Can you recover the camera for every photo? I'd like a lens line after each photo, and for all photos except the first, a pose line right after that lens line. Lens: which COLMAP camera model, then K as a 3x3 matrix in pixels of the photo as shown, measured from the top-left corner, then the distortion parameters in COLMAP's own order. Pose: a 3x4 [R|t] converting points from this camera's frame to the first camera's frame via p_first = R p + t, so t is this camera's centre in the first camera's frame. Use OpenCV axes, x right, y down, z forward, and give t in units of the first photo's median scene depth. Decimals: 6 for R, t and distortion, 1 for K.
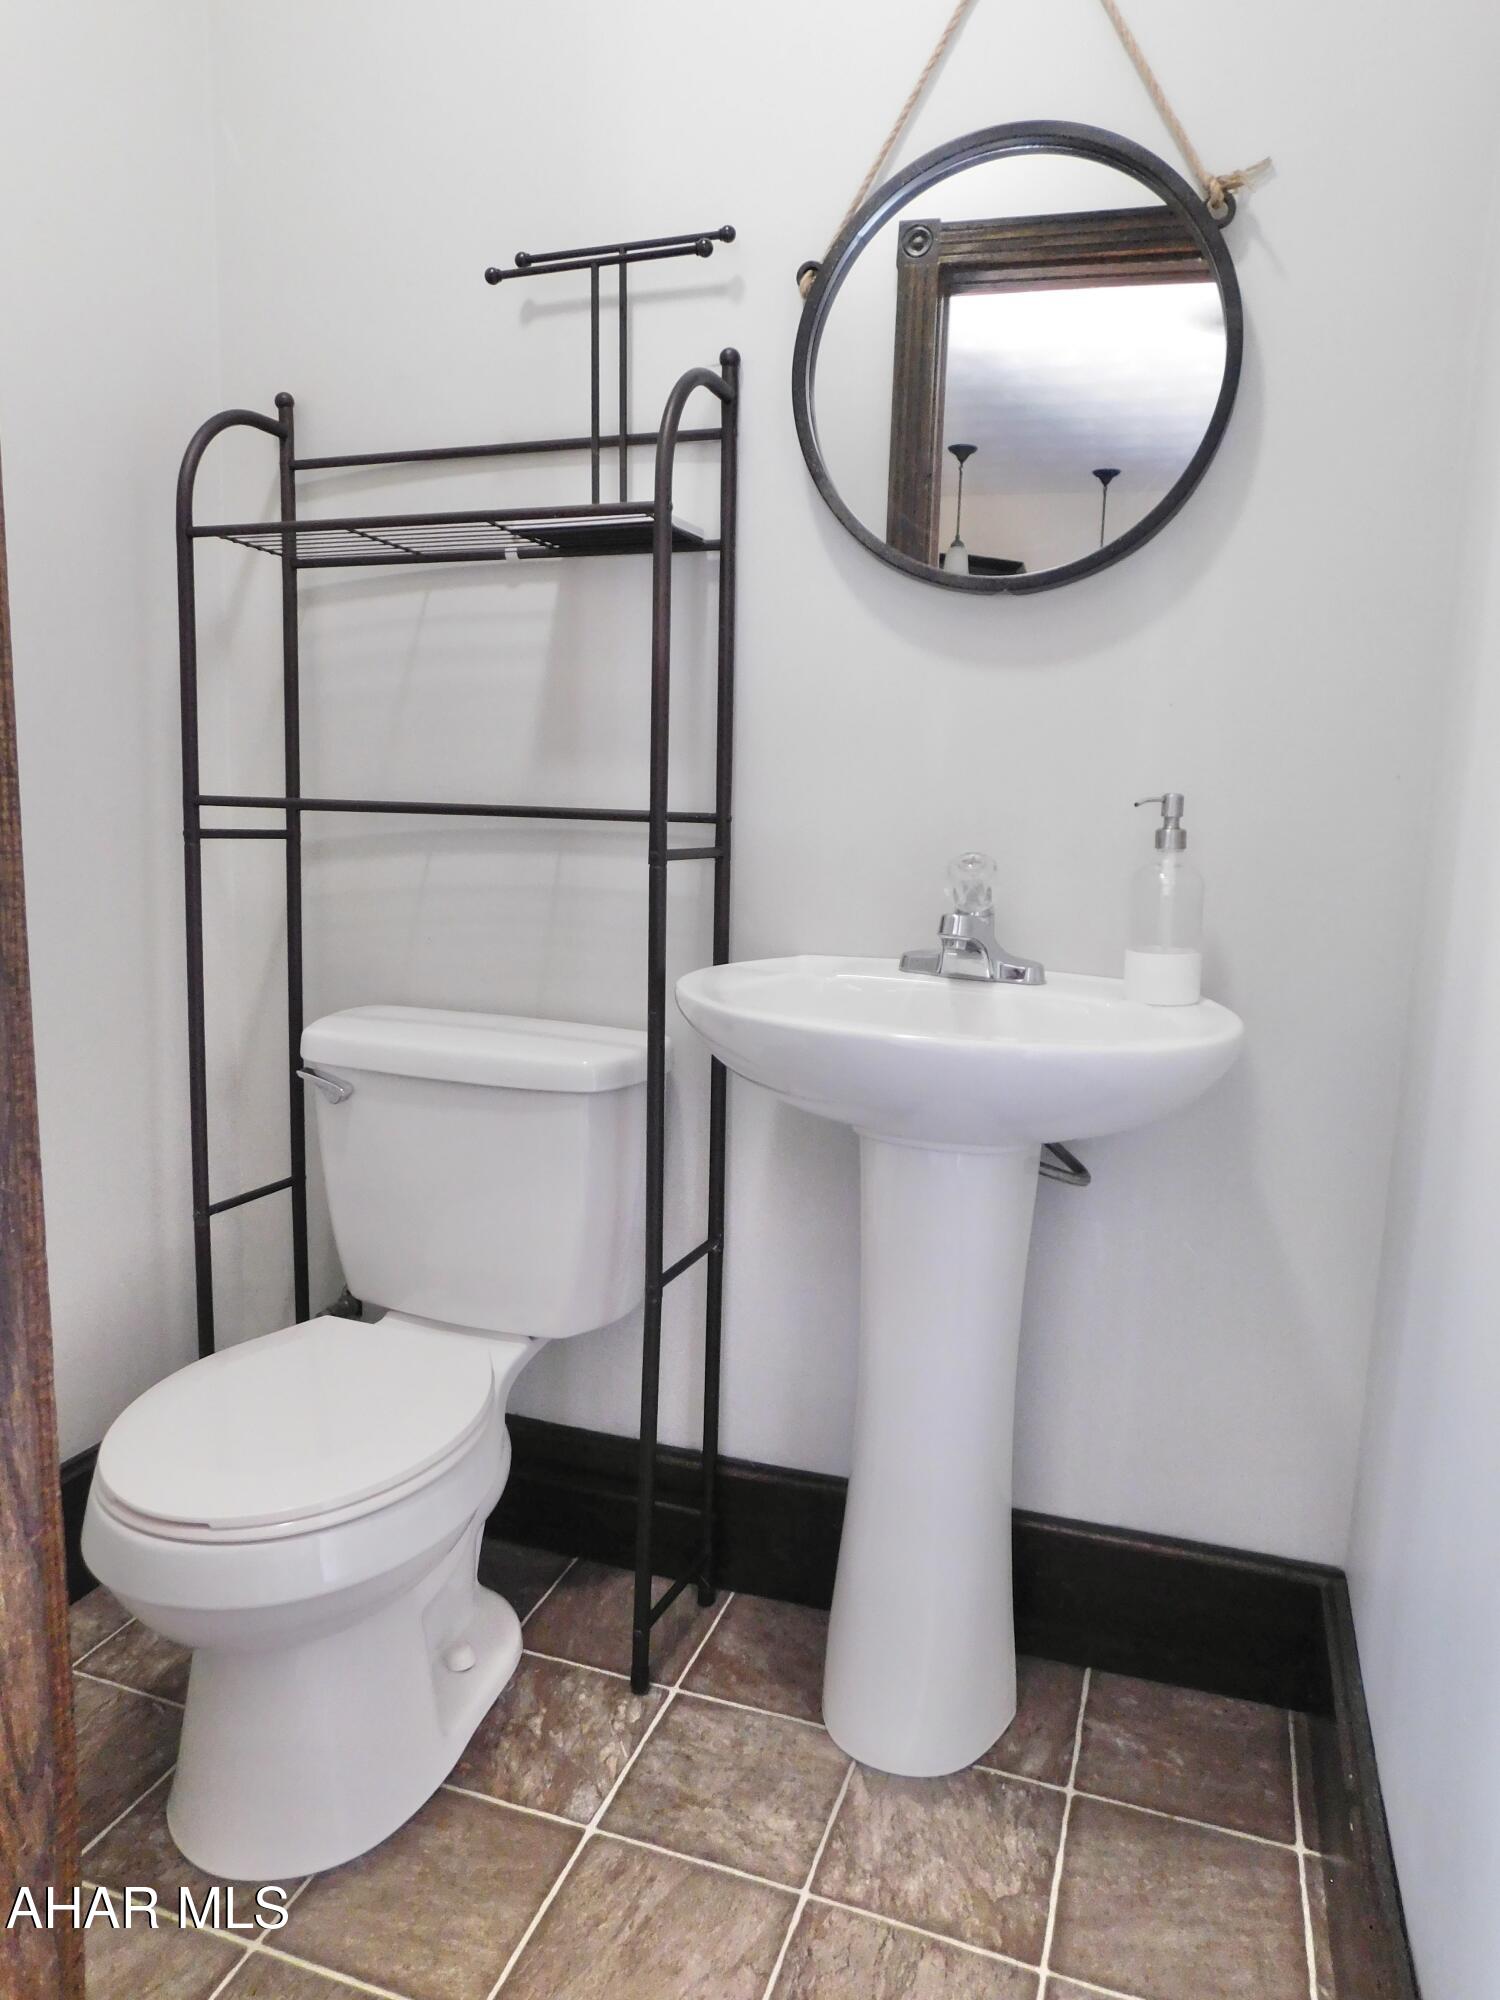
lens RADIAL K [[1320.2, 0, 750.0], [0, 1320.2, 1000.0], [0, 0, 1]] dist [-0.078561, 0.075639]
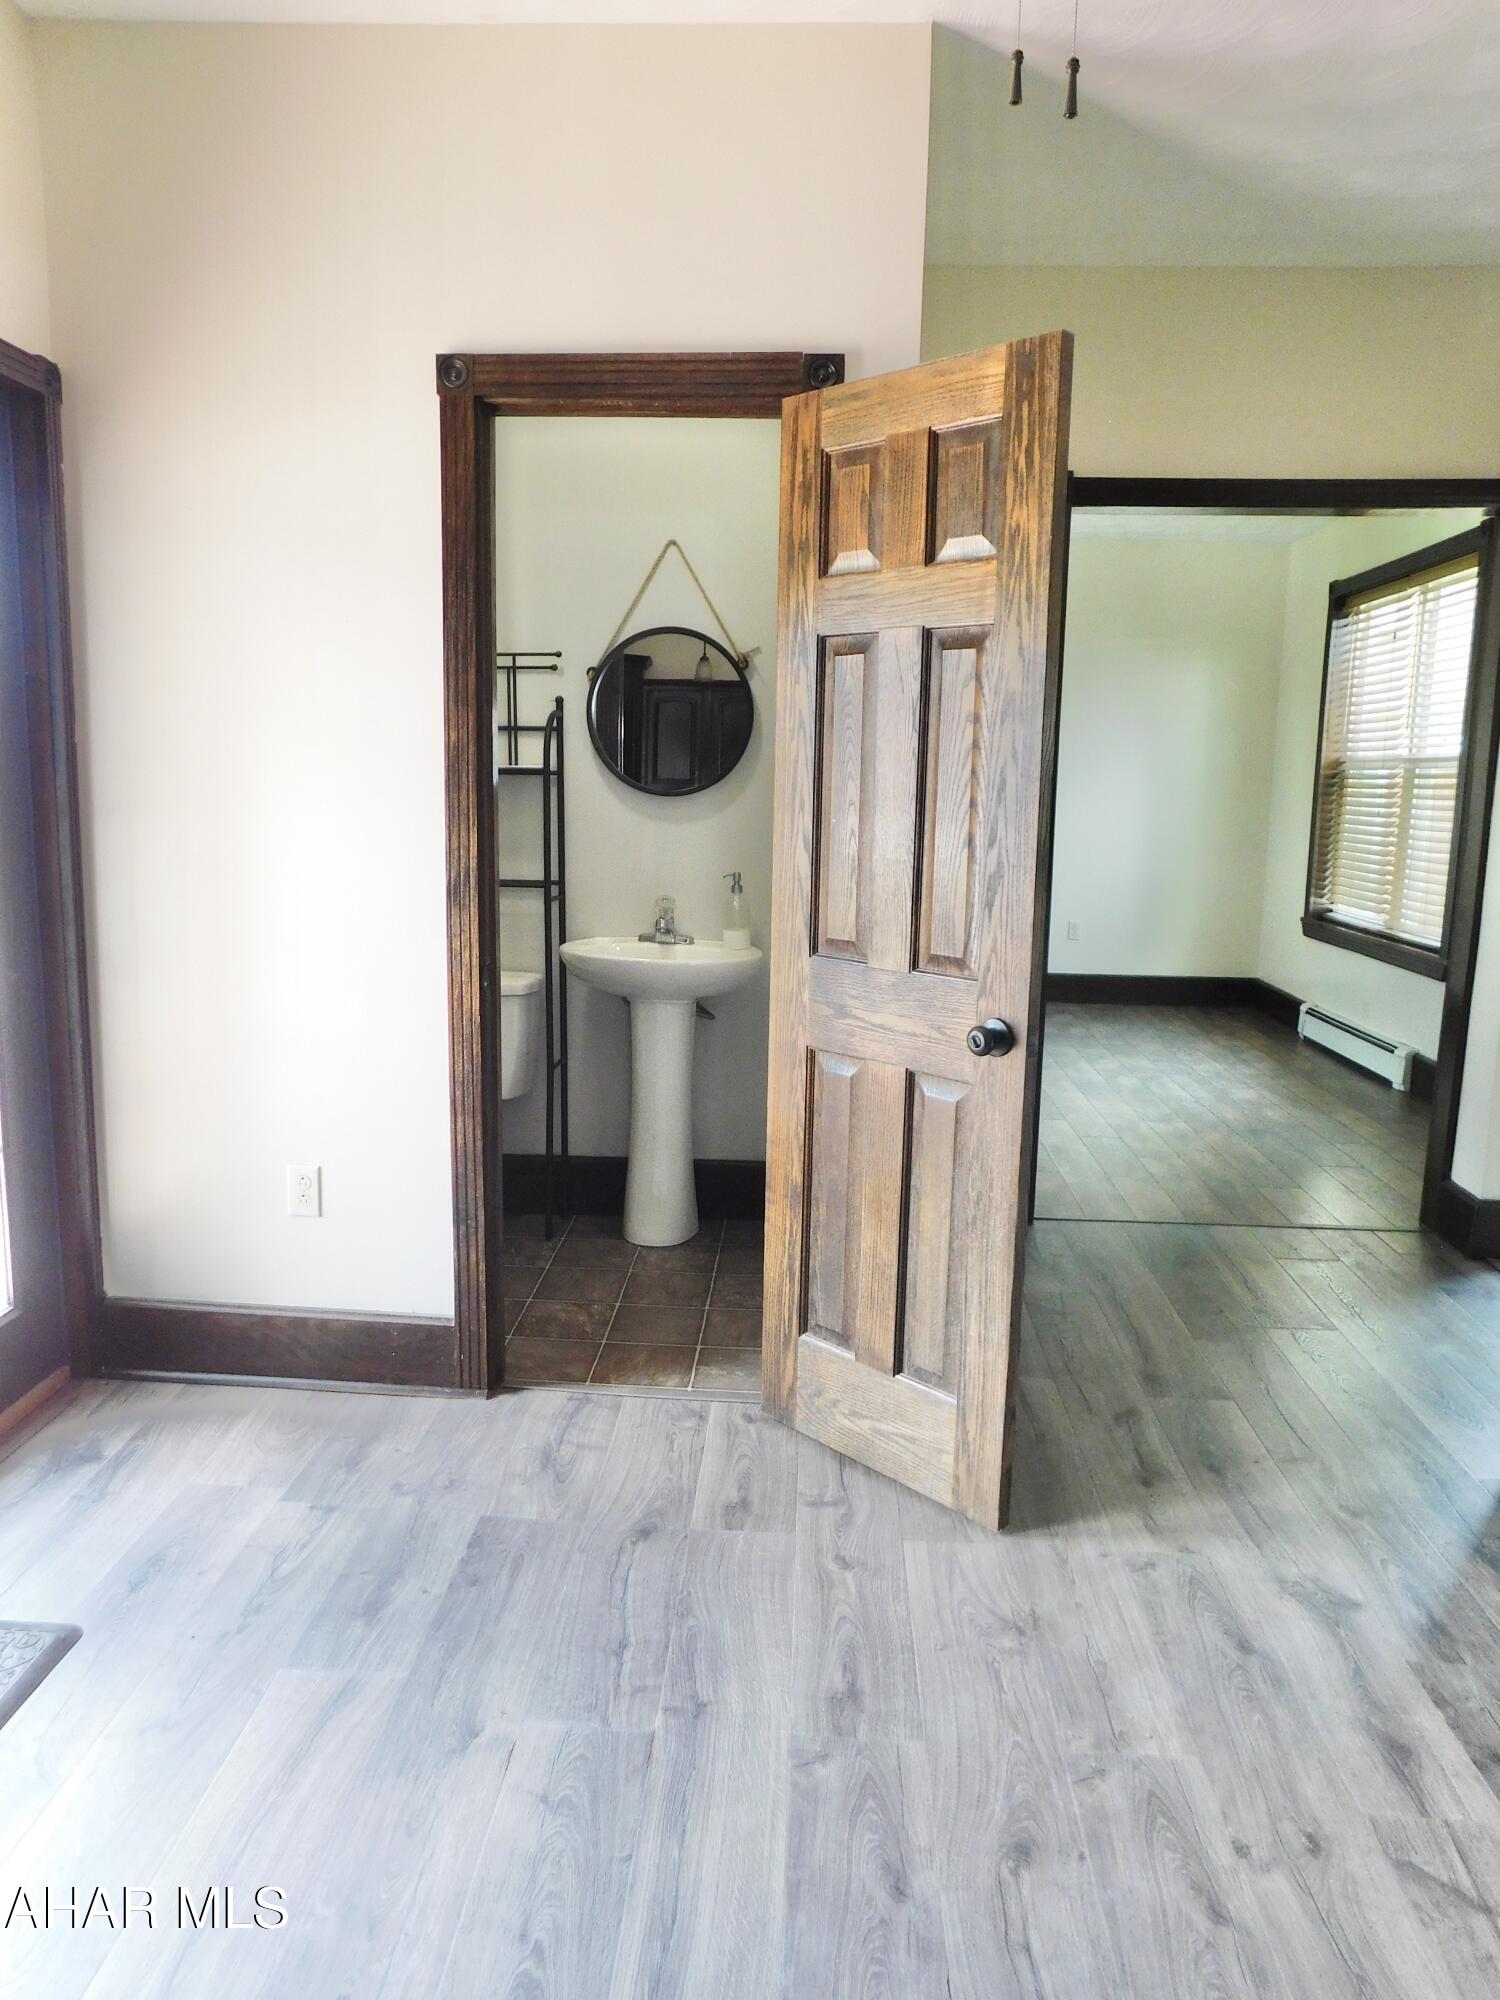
lens RADIAL K [[1320.2, 0, 750.0], [0, 1320.2, 1000.0], [0, 0, 1]] dist [-0.078561, 0.075639]
pose [[0.964900, -0.057219, 0.256309, -0.348394], [0.051019, 0.998223, 0.030779, 0.024113], [-0.257615, -0.016622, 0.966105, -1.568802]]
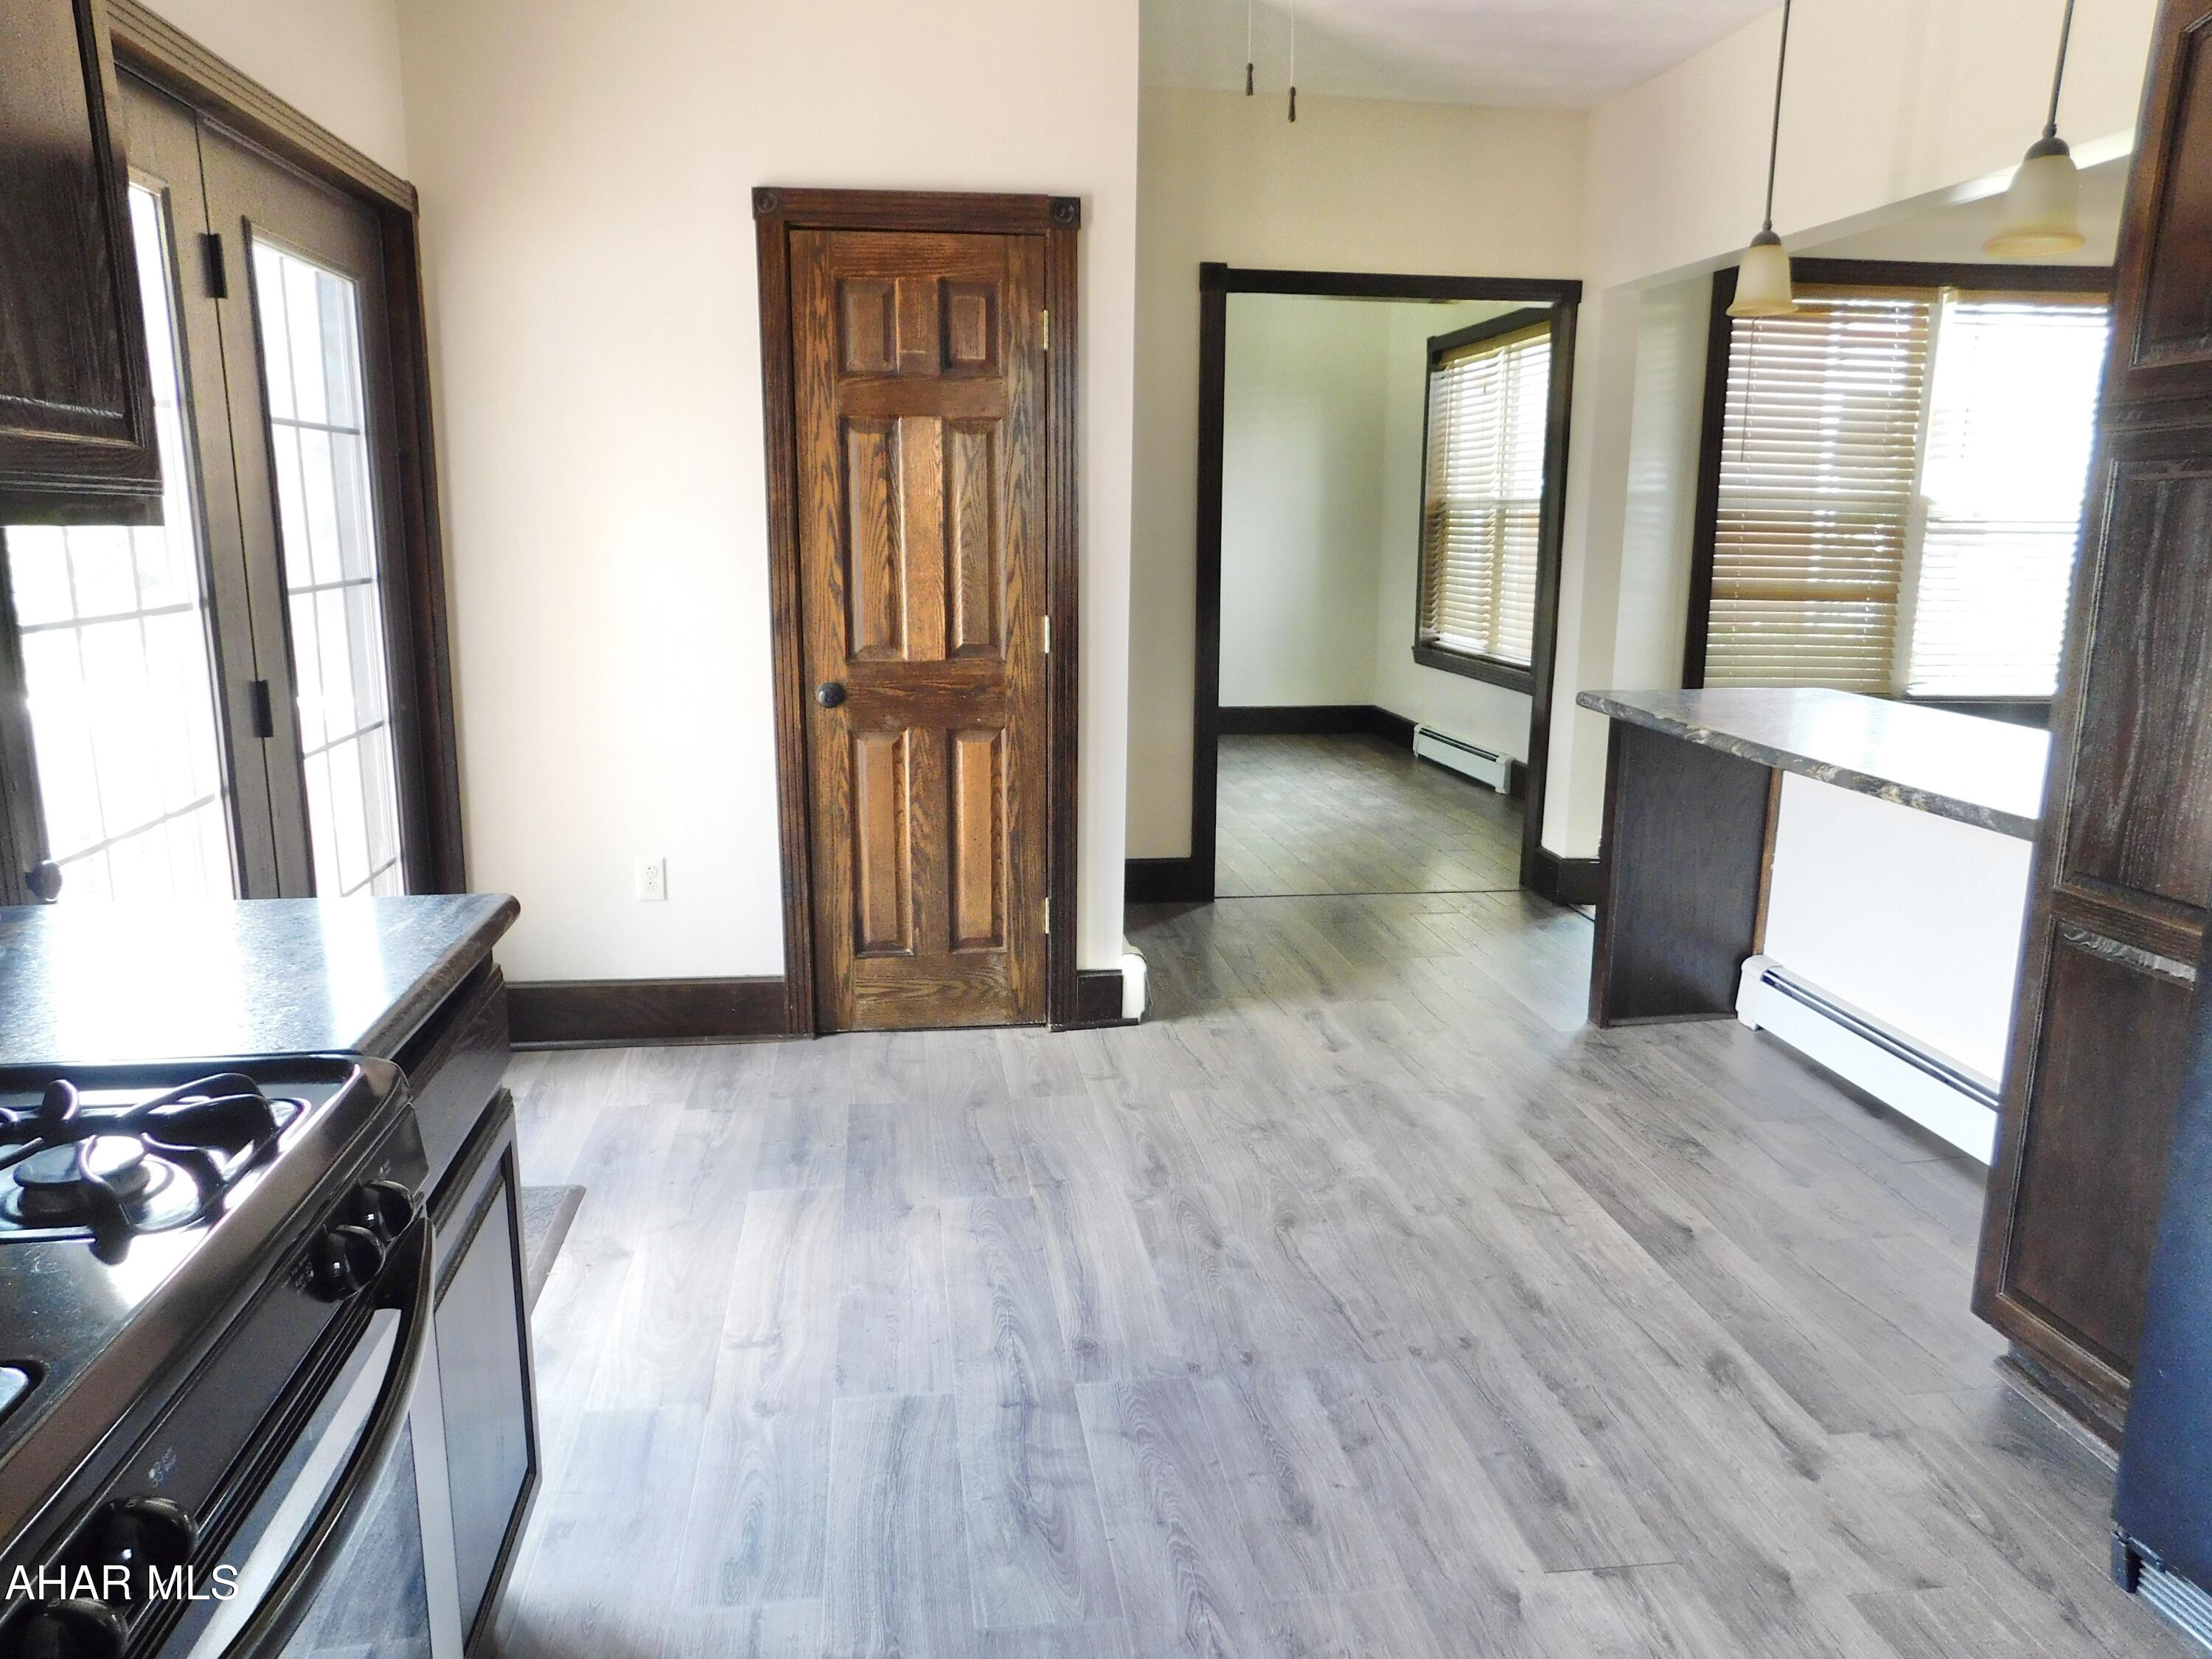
lens RADIAL K [[1460.2, 0, 1106.0], [0, 1460.2, 829.5], [0, 0, 1]] dist [-0.078561, 0.075639]
pose [[0.892702, -0.115938, 0.435479, -1.104821], [0.086394, 0.992445, 0.087119, 0.115712], [-0.442289, -0.040149, 0.895973, -2.432761]]
